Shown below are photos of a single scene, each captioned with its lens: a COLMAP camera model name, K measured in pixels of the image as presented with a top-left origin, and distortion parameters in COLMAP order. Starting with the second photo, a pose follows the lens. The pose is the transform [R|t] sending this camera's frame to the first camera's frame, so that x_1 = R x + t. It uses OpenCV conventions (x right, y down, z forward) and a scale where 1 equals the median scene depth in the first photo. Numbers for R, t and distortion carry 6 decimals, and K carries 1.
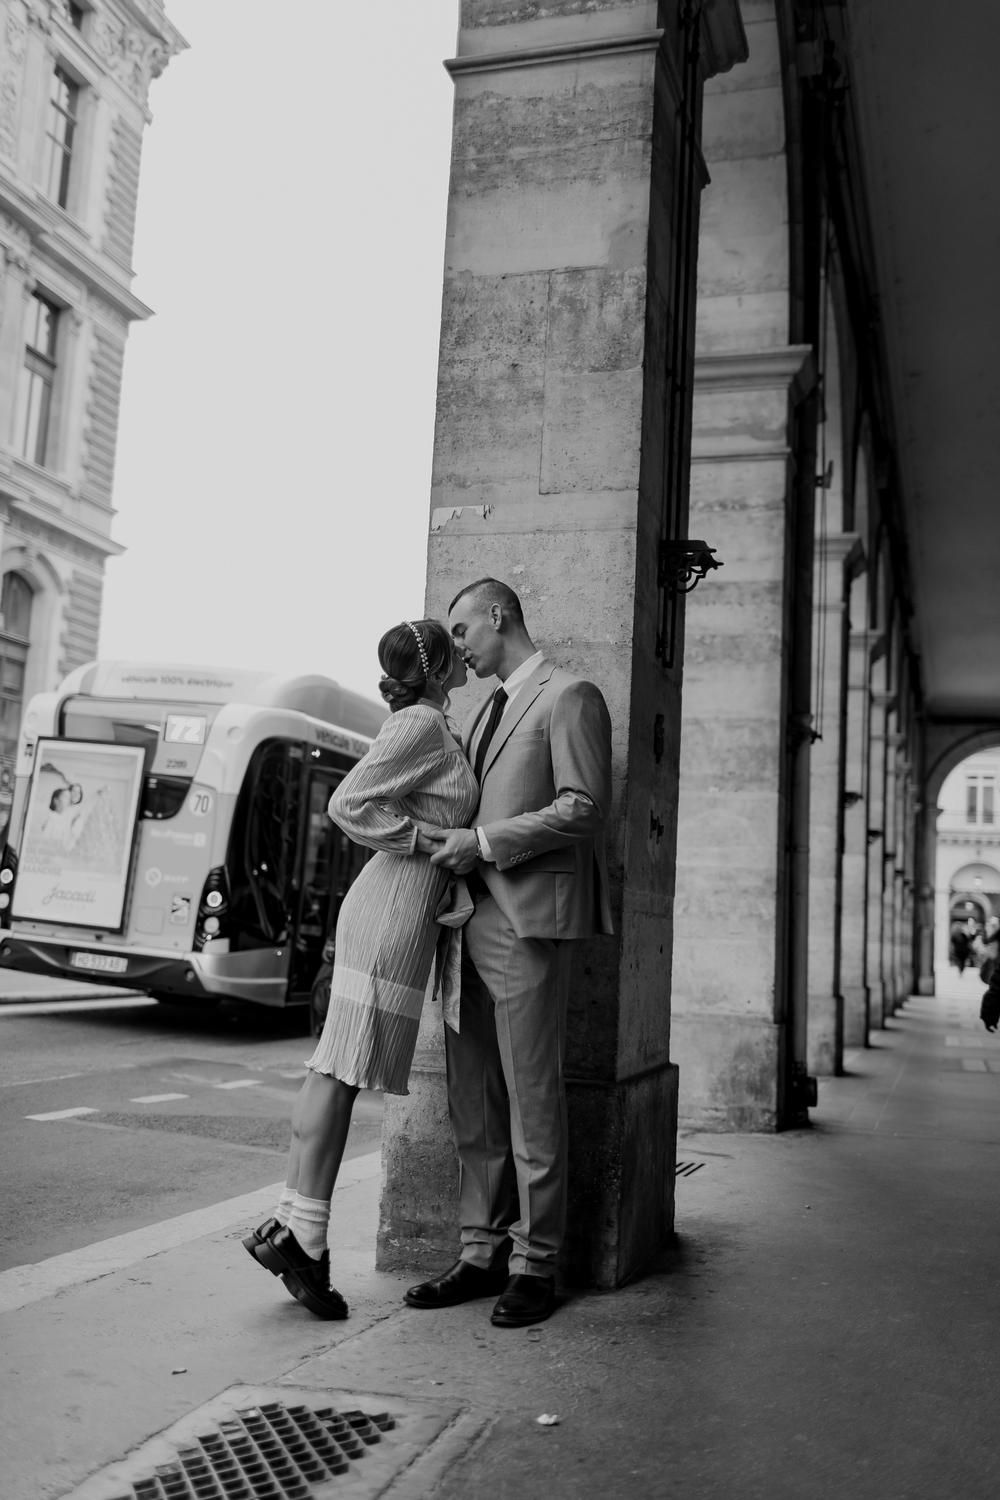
lens RADIAL K [[1446.2, 0, 500.0], [0, 1446.2, 750.0], [0, 0, 1]] dist [0.002929, -0.001530]
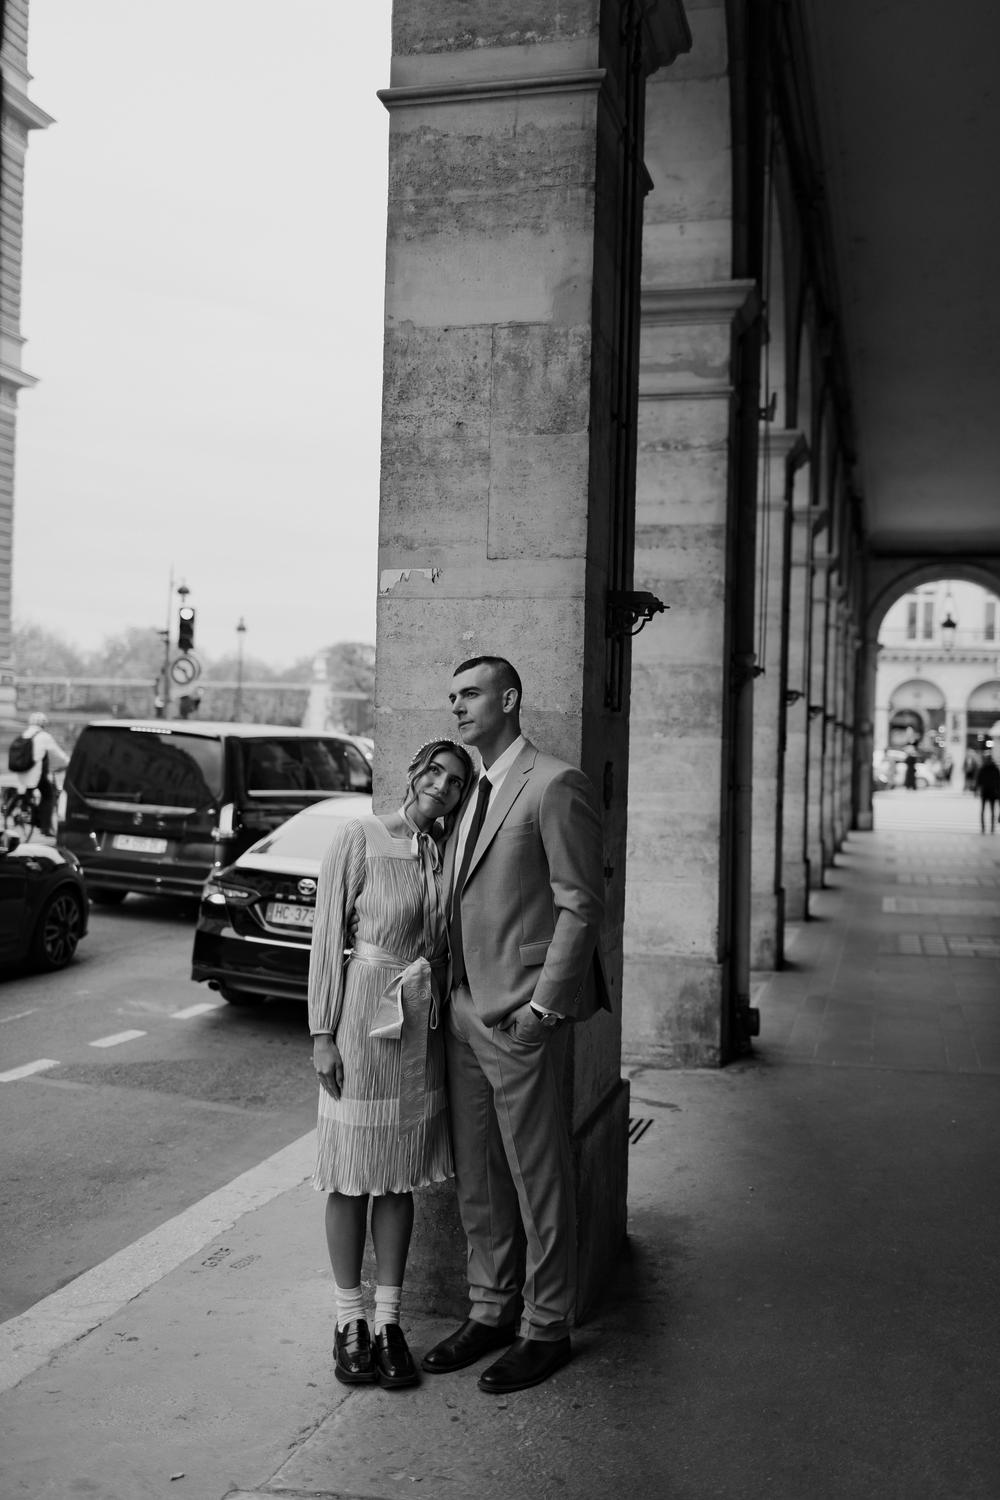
lens RADIAL K [[1487.7, 0, 497.9], [0, 1487.7, 681.3], [0, 0, 1]] dist [0.008079, -0.014412]
pose [[0.998820, -0.024297, 0.042058, -0.007173], [0.019066, 0.992519, 0.120589, -0.143785], [-0.044673, -0.119644, 0.991811, -0.022007]]
